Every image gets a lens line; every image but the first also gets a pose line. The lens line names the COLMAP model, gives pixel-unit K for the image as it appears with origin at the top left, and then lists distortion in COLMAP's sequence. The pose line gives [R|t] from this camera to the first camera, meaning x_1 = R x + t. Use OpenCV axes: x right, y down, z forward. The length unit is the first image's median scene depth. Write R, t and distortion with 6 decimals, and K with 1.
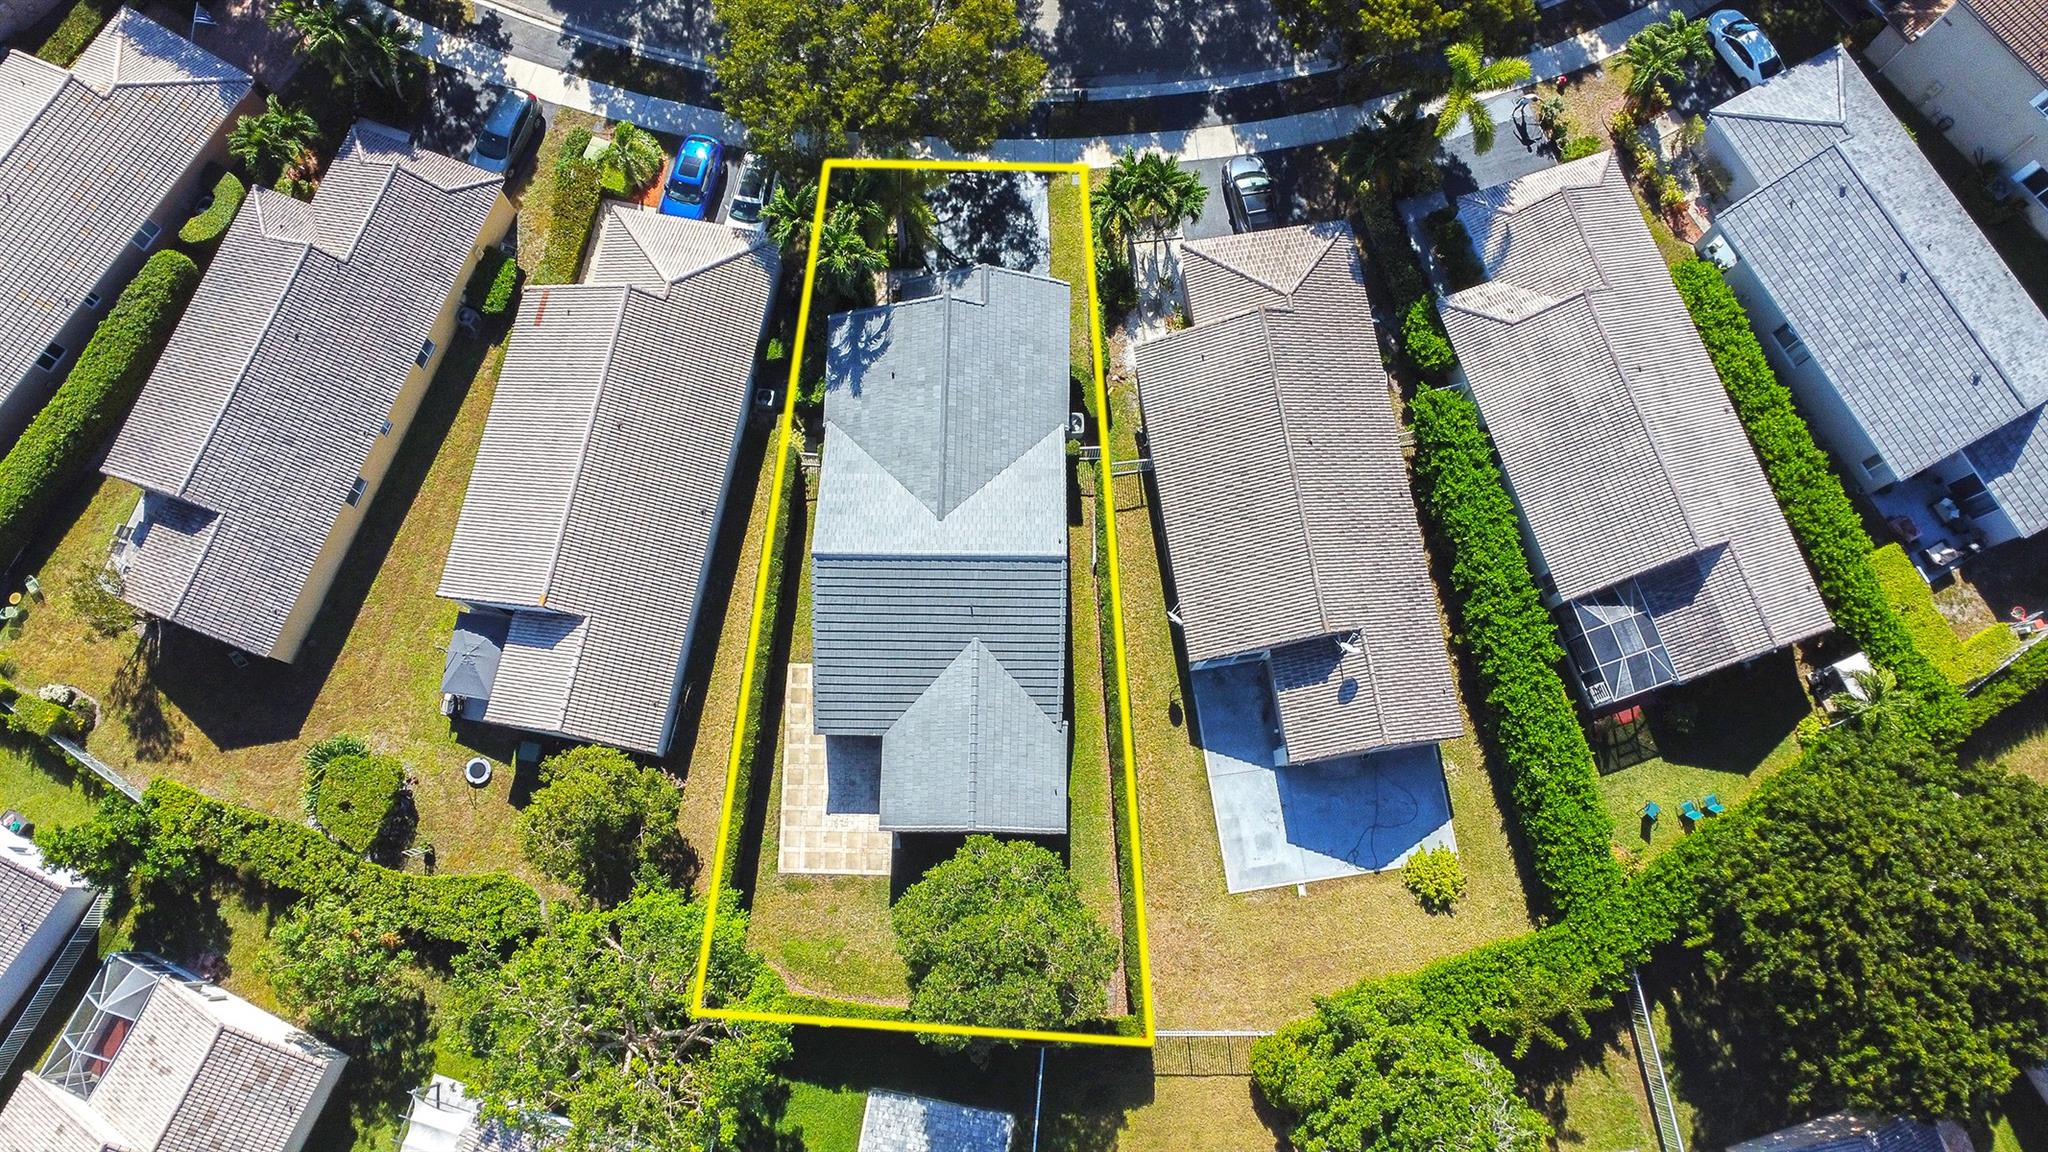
lens RADIAL K [[1442.1, 0, 1014.6], [0, 1442.1, 572.0], [0, 0, 1]] dist [-0.000082, 0.004710]
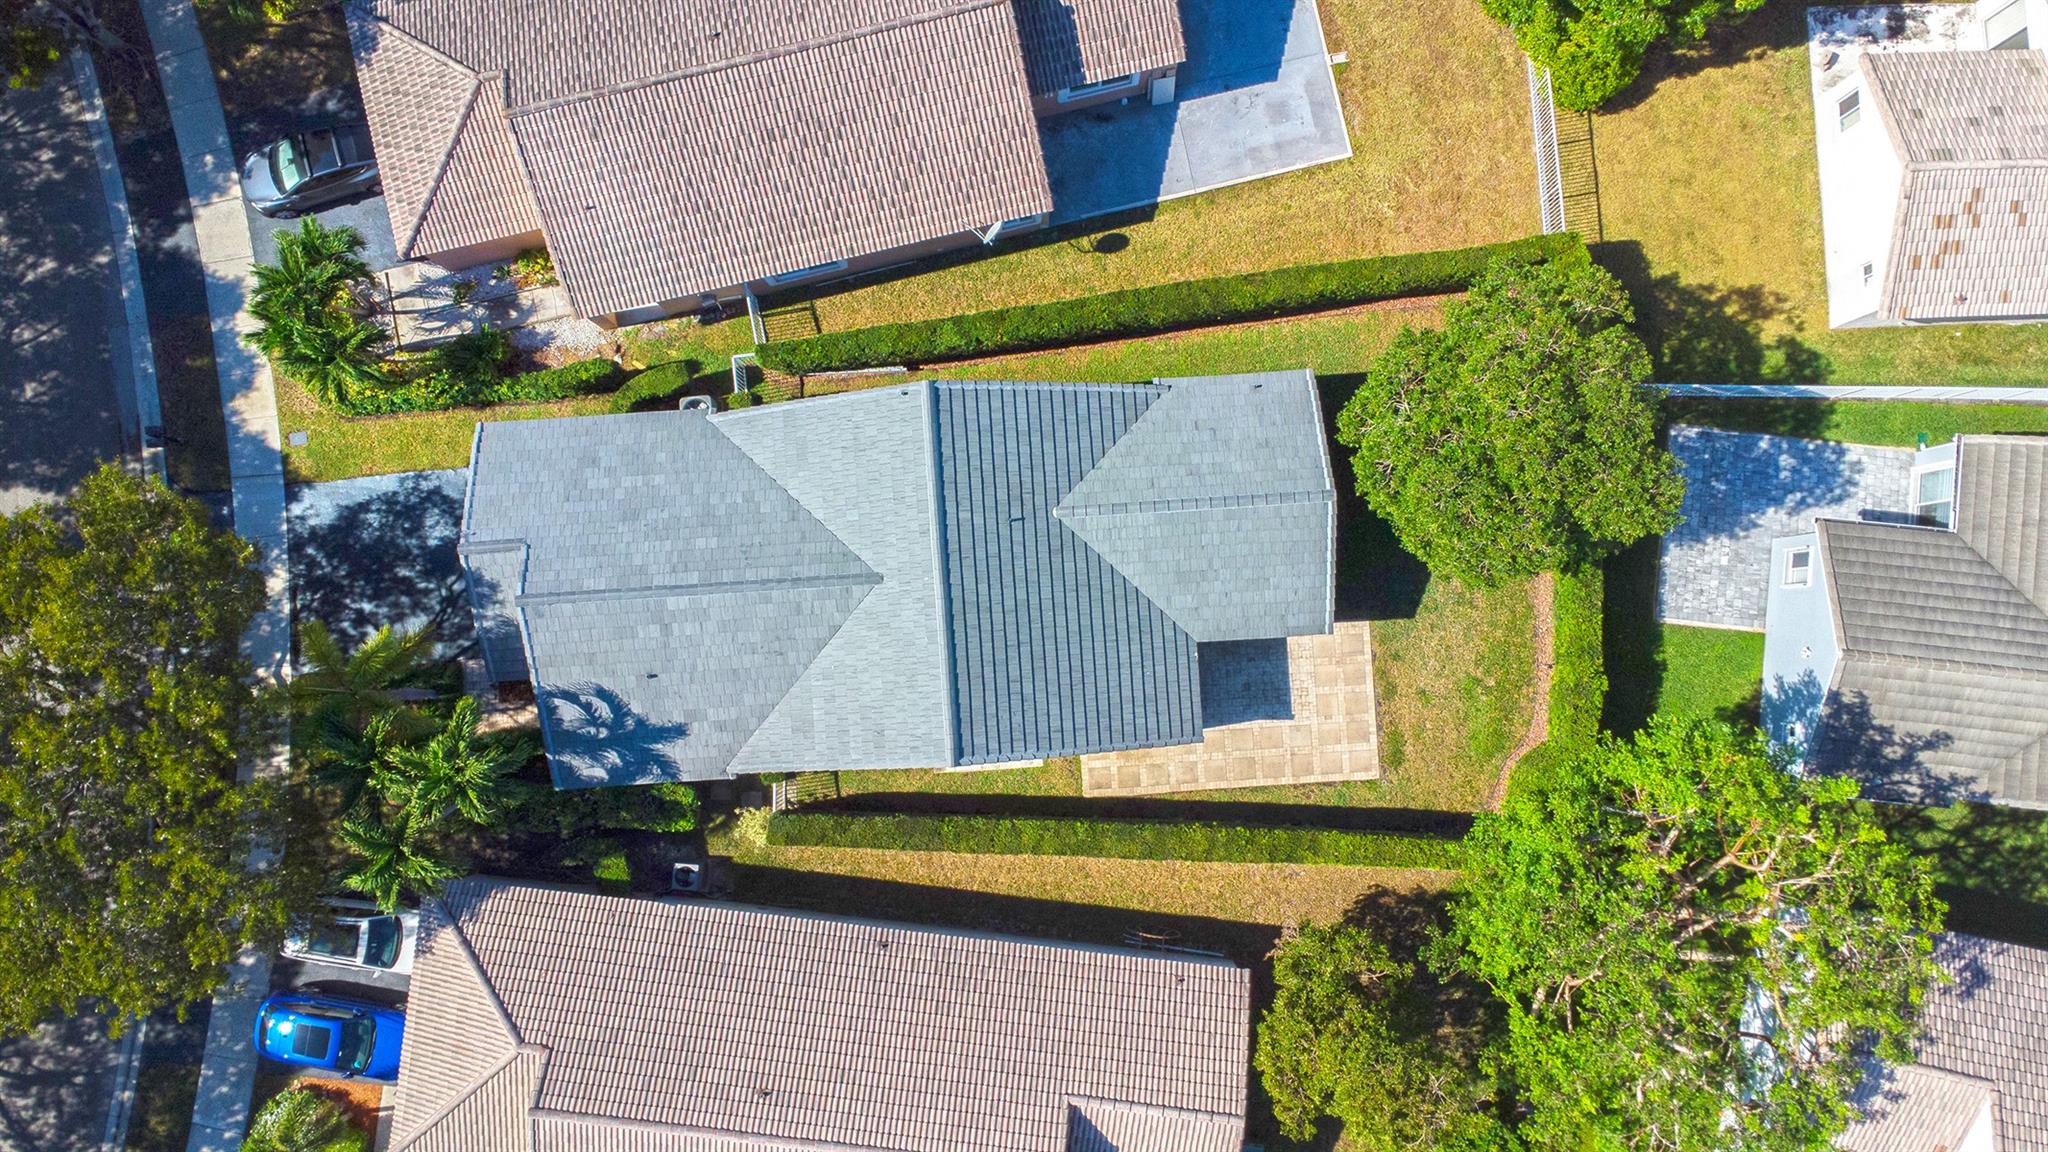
lens RADIAL K [[1452.7, 0, 1022.2], [0, 1452.7, 571.5], [0, 0, 1]] dist [0.051560, -0.063826]
pose [[-0.077980, -0.996048, 0.042524, -0.074905], [0.974517, -0.067157, 0.214023, -0.106457], [-0.210321, 0.058130, 0.975903, 0.309703]]
